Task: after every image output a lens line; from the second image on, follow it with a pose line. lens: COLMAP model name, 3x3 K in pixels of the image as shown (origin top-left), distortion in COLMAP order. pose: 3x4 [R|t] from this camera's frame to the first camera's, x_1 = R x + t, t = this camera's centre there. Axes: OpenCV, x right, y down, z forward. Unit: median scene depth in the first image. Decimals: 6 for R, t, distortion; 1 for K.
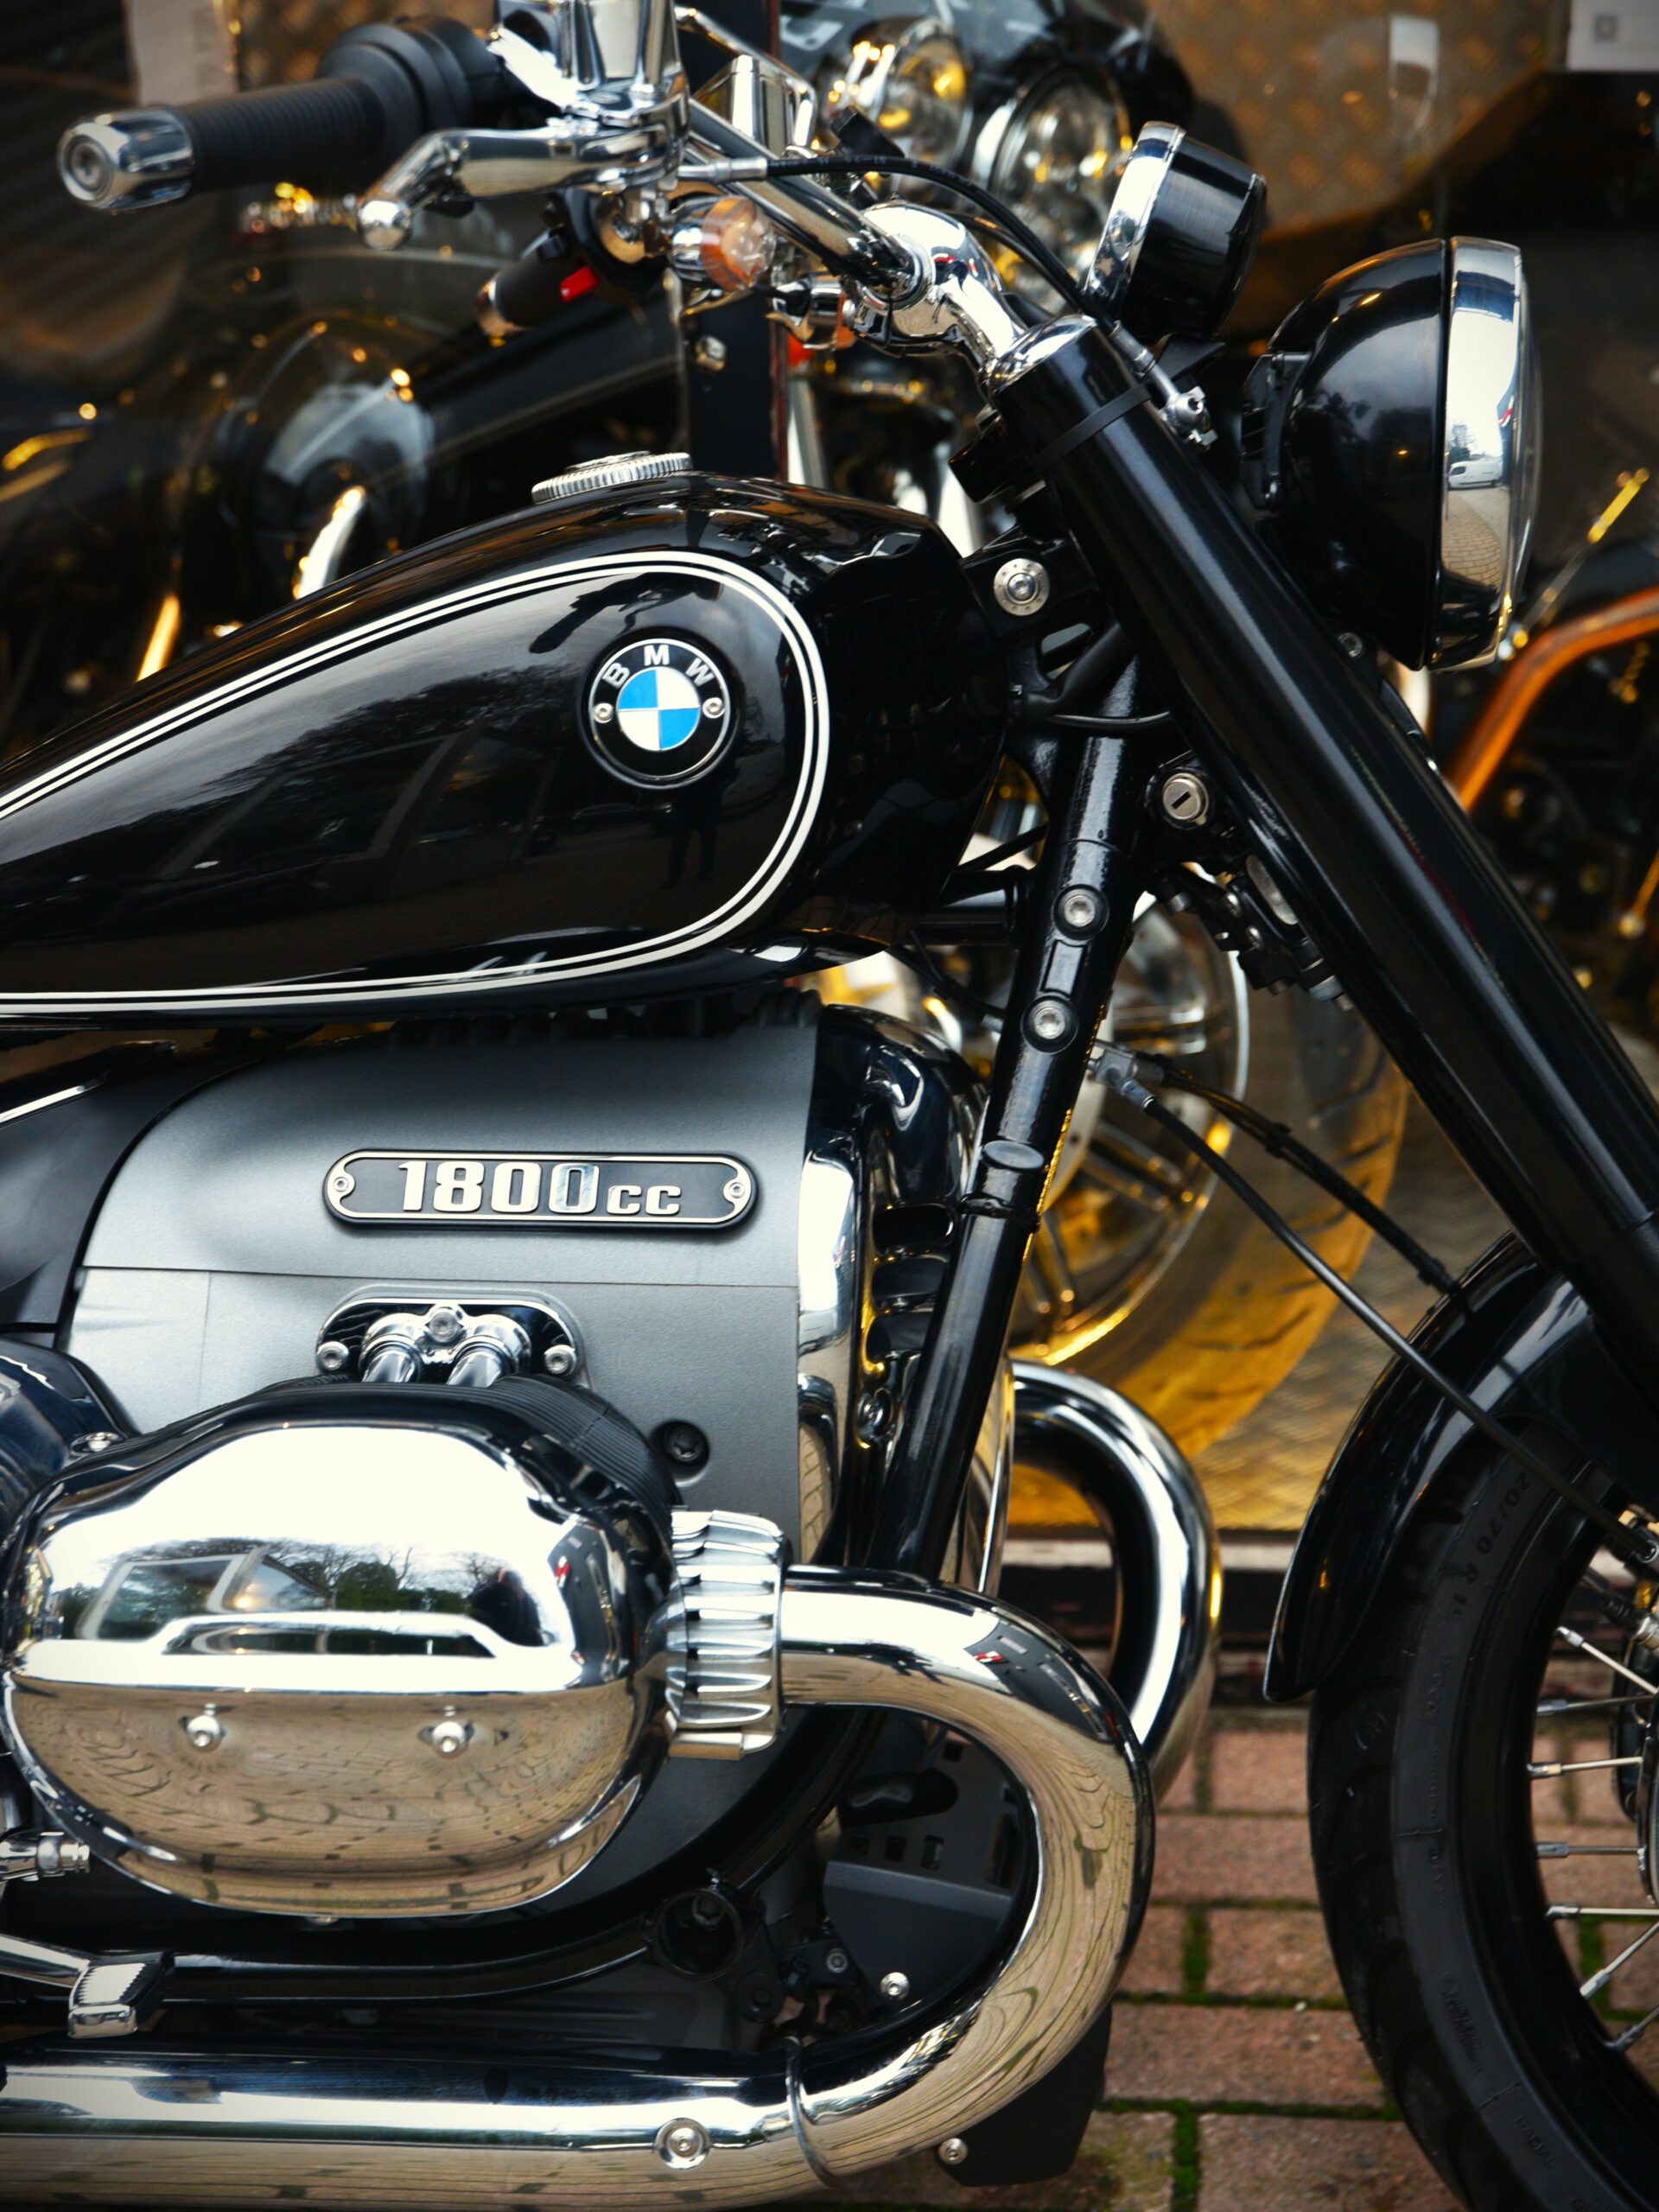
lens RADIAL K [[4535.9, 0, 783.8], [0, 4535.9, 1143.2], [0, 0, 1]] dist [0.226622, -0.353380]
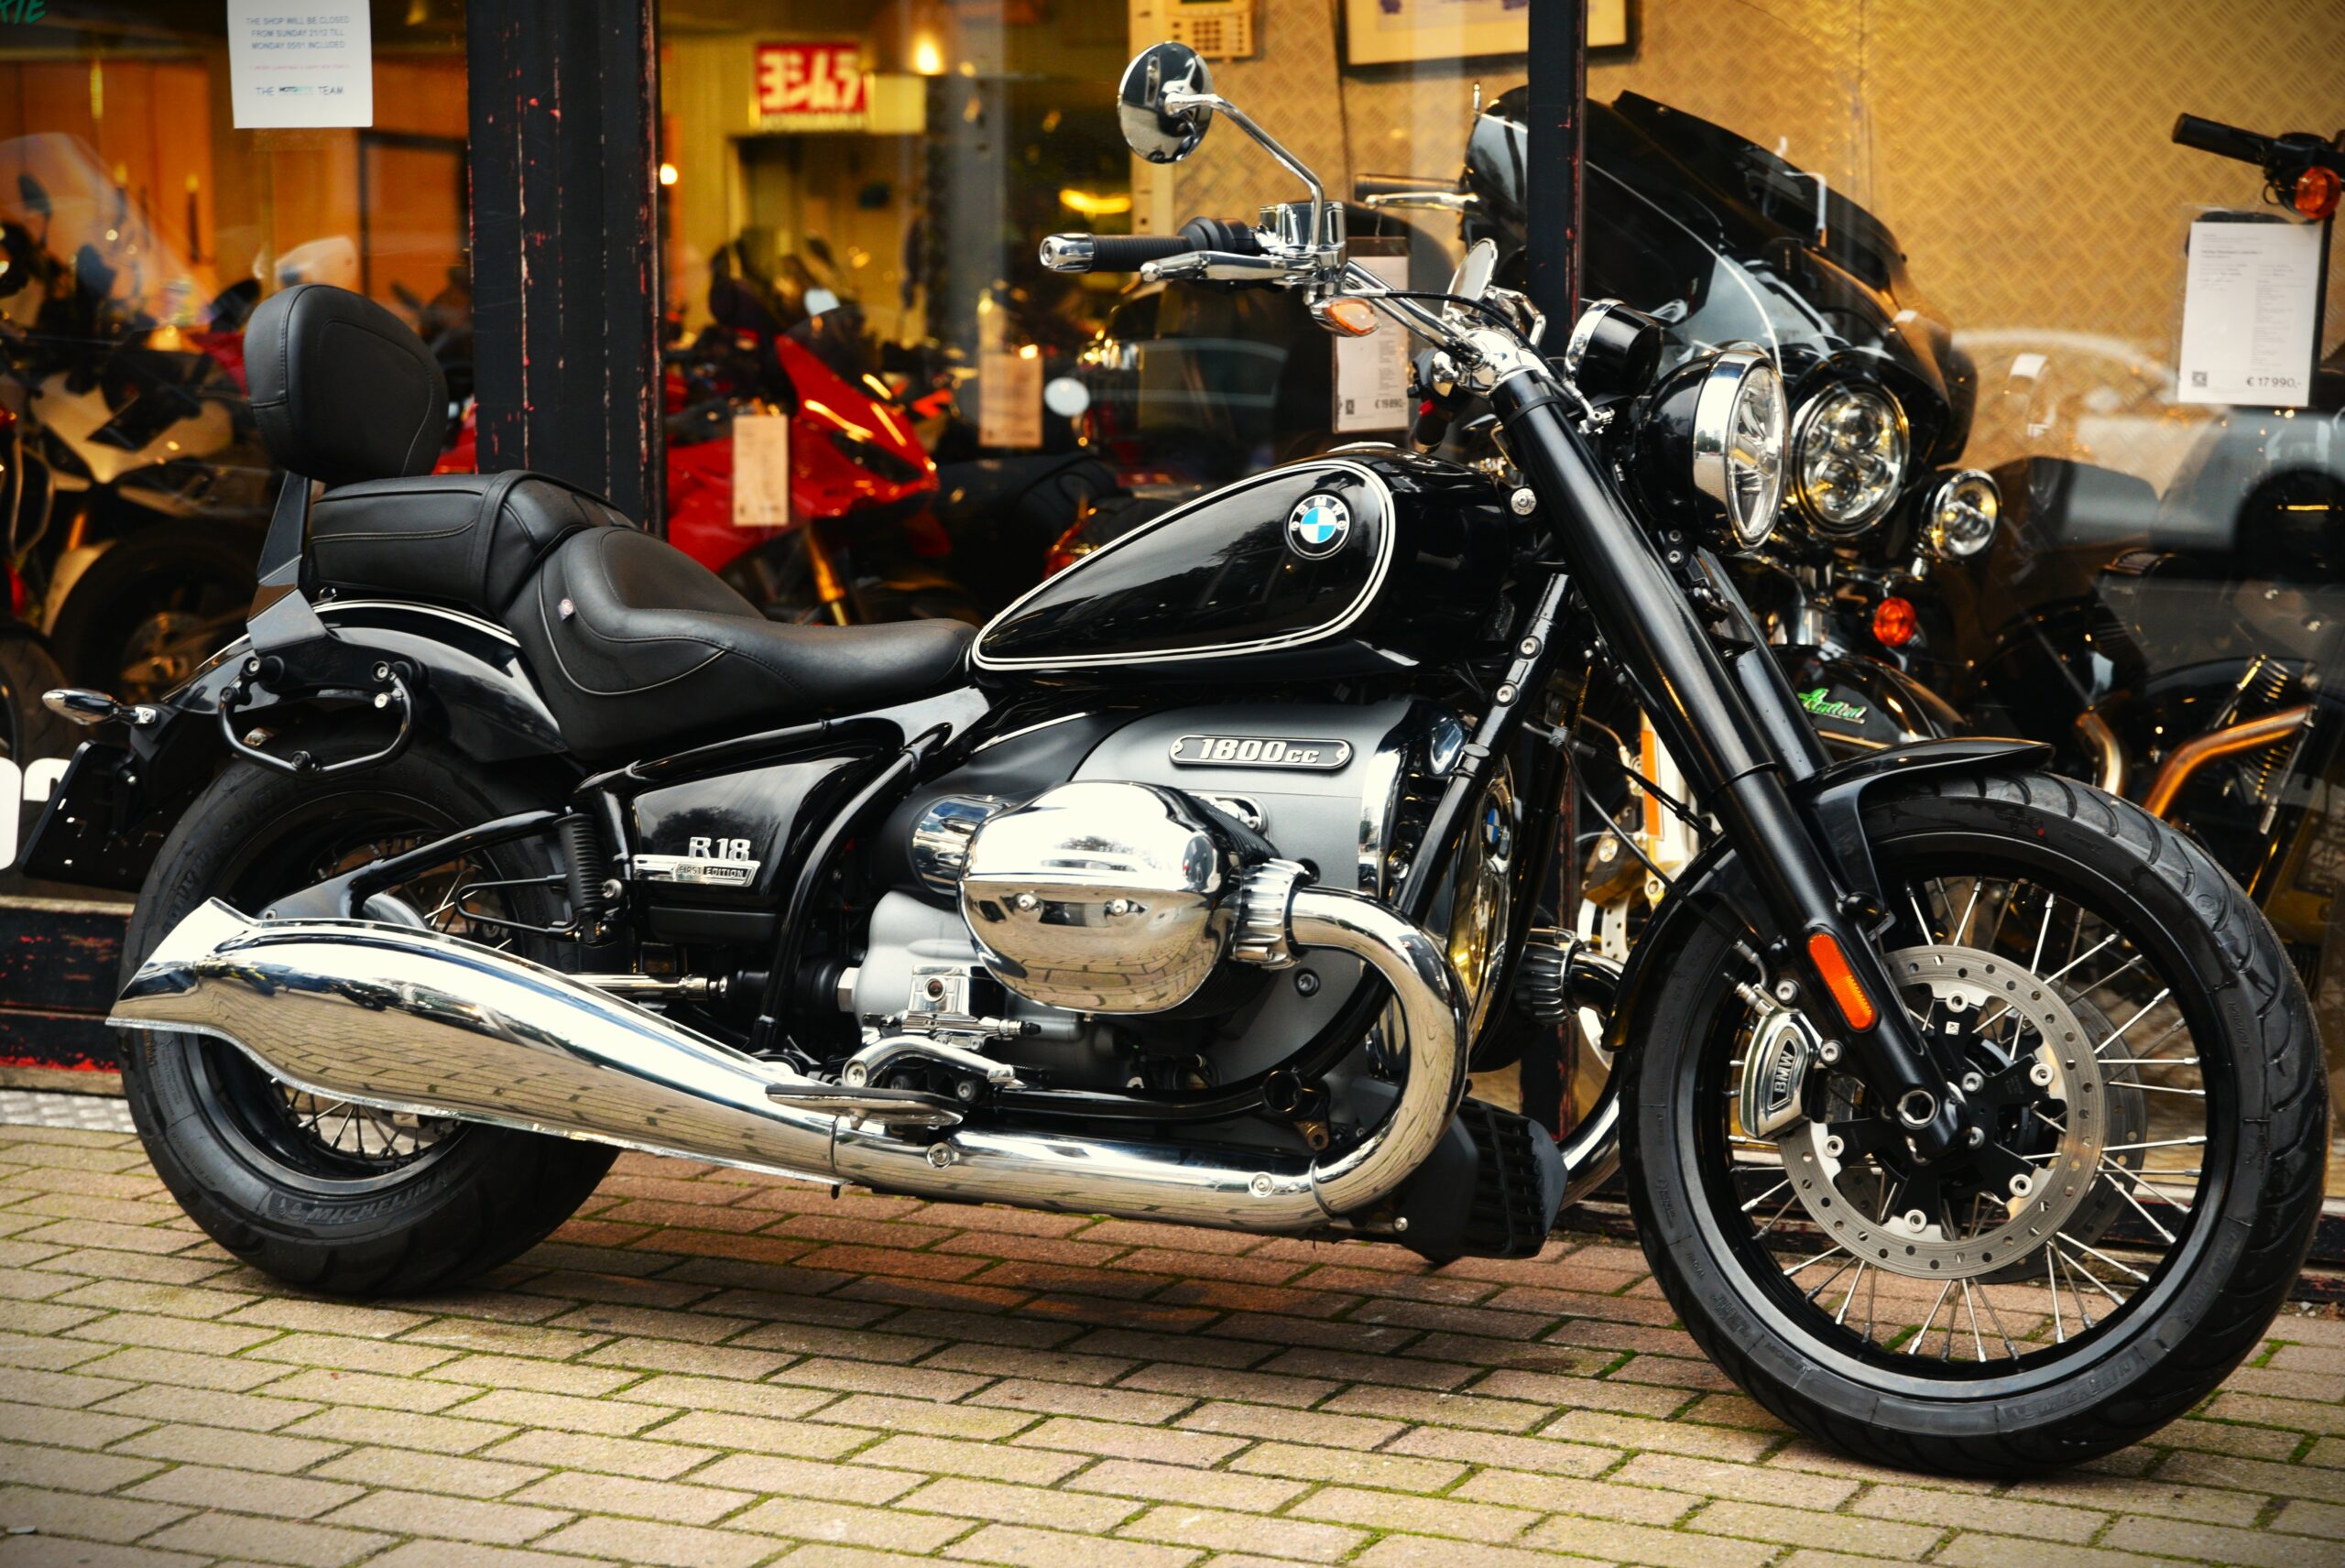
lens RADIAL K [[4353.7, 0, 1172.5], [0, 4353.7, 784.0], [0, 0, 1]] dist [0.225922, 0.051914]
pose [[0.940156, 0.057263, -0.335899, 0.602894], [-0.132558, 0.969590, -0.205728, 0.455669], [0.313904, 0.237943, 0.919156, -0.911391]]
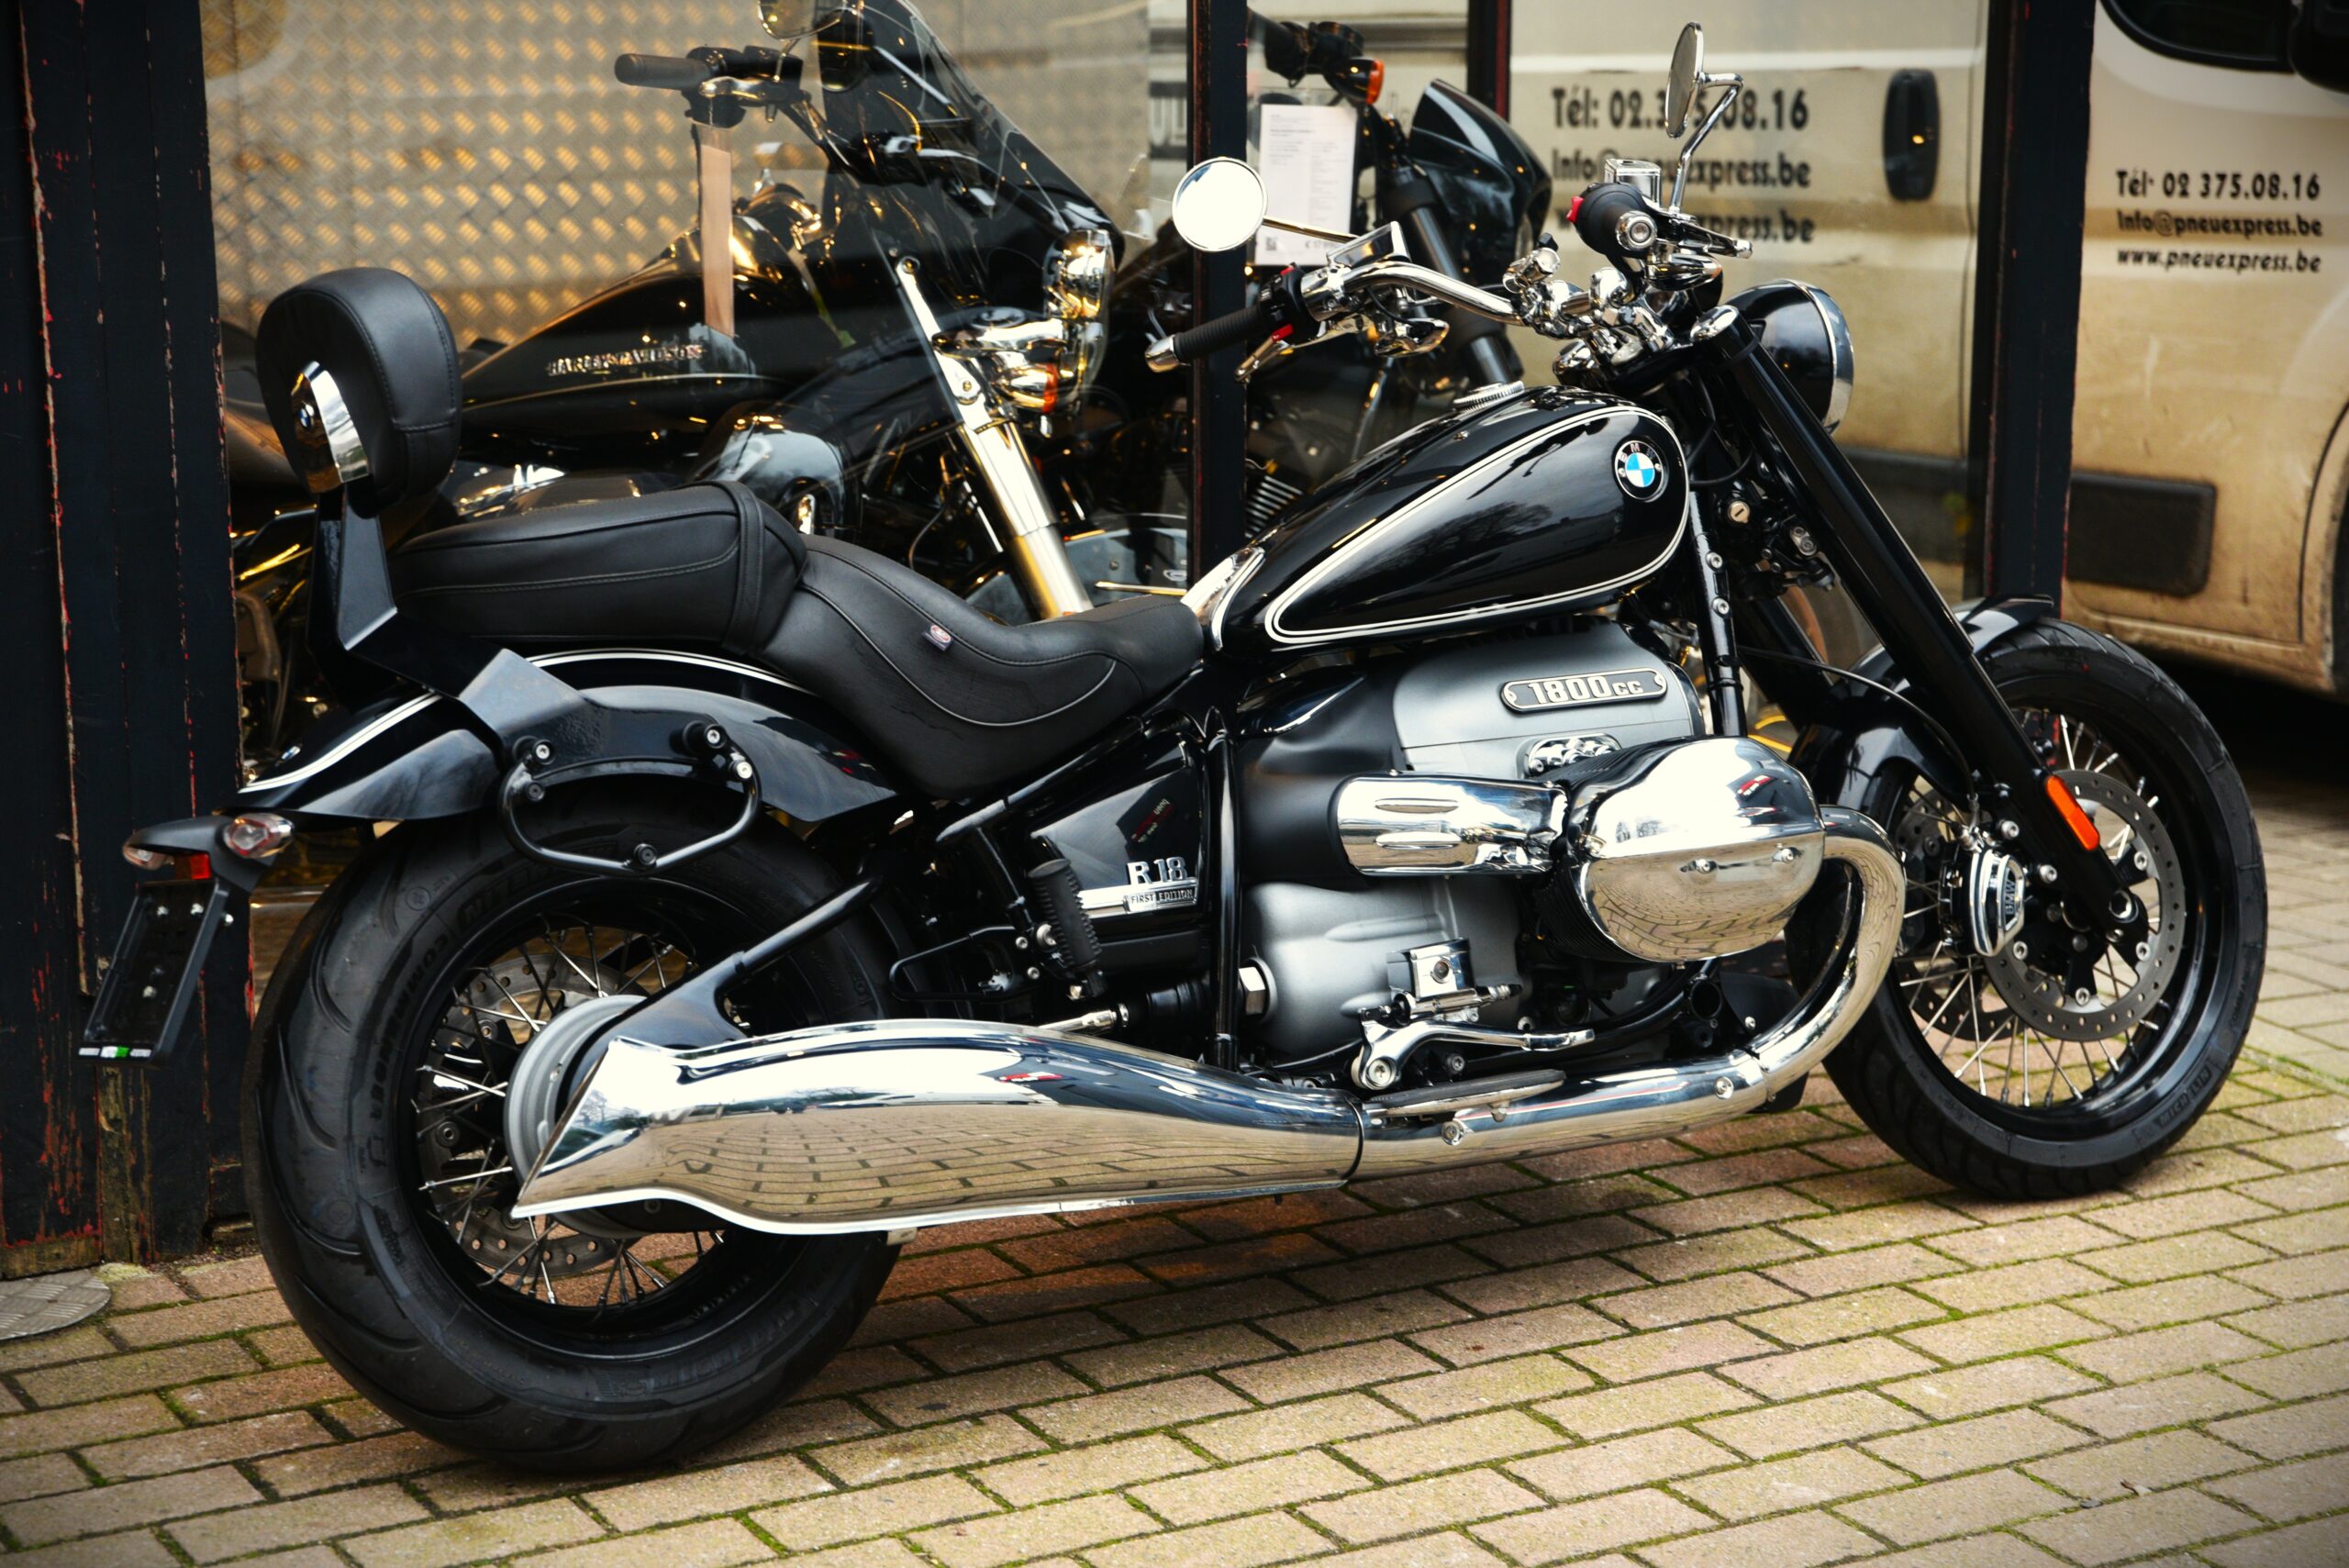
lens RADIAL K [[4230.0, 0, 1174.5], [0, 4230.0, 784.0], [0, 0, 1]] dist [0.225779, 0.186076]
pose [[0.806098, -0.087403, 0.585292, -1.460649], [0.173381, 0.980514, -0.092367, 0.216141], [-0.565814, 0.175935, 0.805544, -0.580207]]
